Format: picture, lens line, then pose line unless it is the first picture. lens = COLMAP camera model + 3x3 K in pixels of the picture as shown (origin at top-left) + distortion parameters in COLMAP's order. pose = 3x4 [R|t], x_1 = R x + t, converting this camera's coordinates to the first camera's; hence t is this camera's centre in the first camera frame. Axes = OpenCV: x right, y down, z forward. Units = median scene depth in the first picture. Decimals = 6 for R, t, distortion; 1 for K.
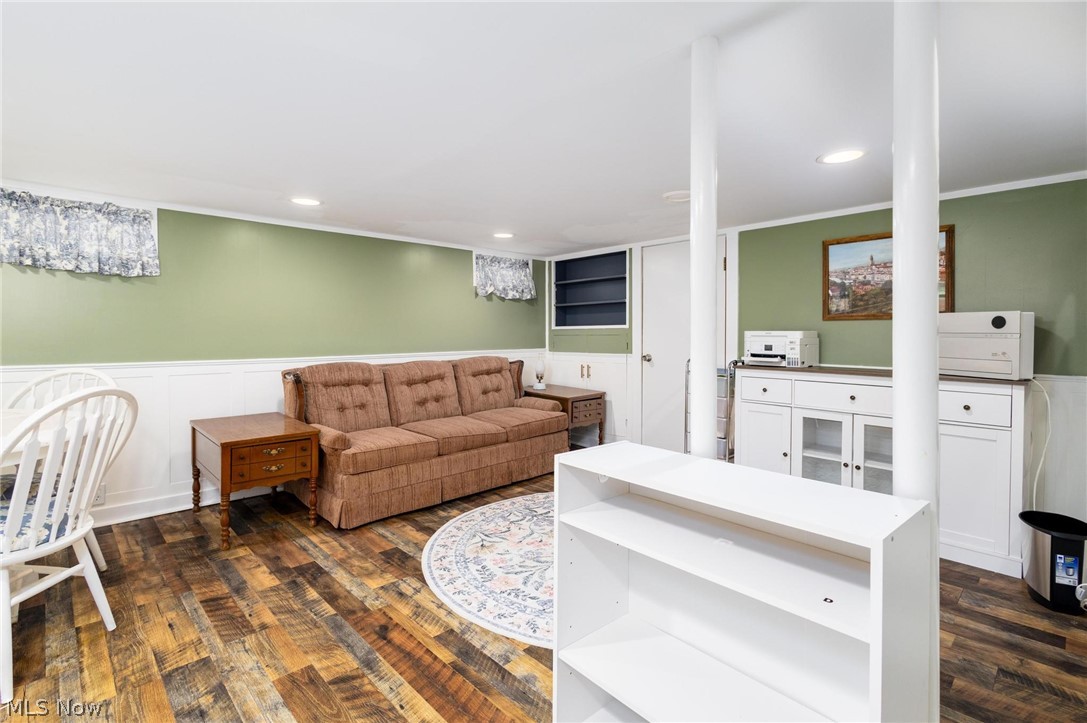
lens RADIAL K [[499.7, 0, 545.8], [0, 499.7, 359.3], [0, 0, 1]] dist [0.009932, -0.007572]
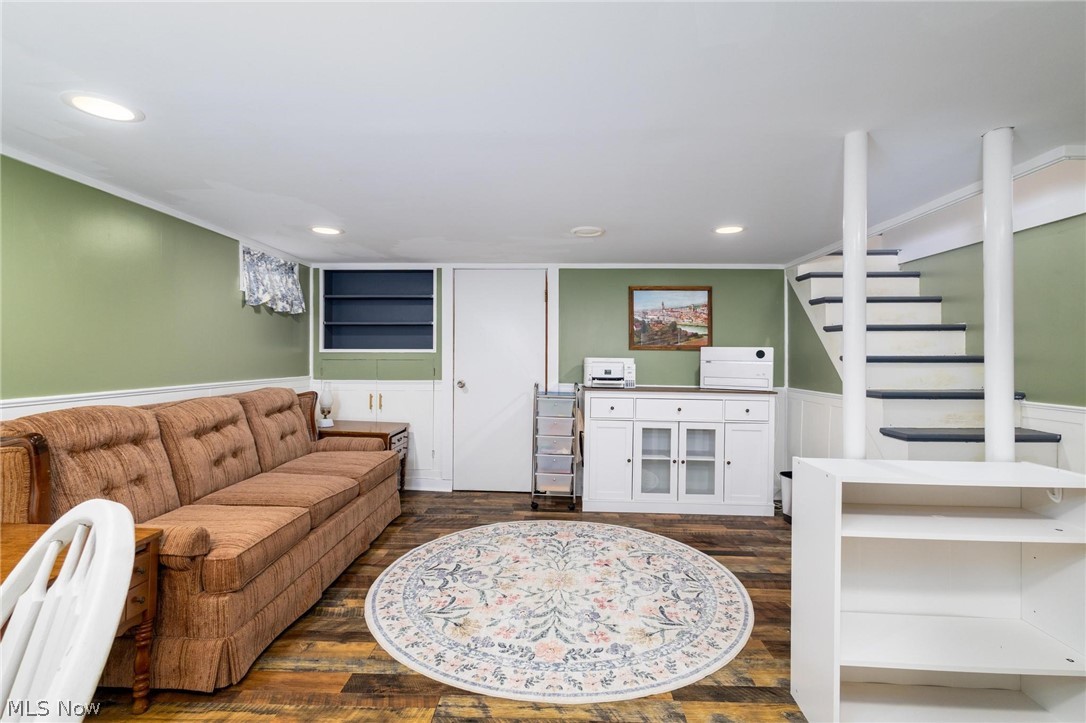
lens RADIAL K [[494.7, 0, 539.8], [0, 494.7, 376.5], [0, 0, 1]] dist [0.003029, 0.000082]
pose [[0.715120, -0.017522, 0.698782, -0.440046], [0.027191, 0.999626, -0.002761, -0.012692], [-0.698472, 0.020975, 0.715330, 0.257273]]
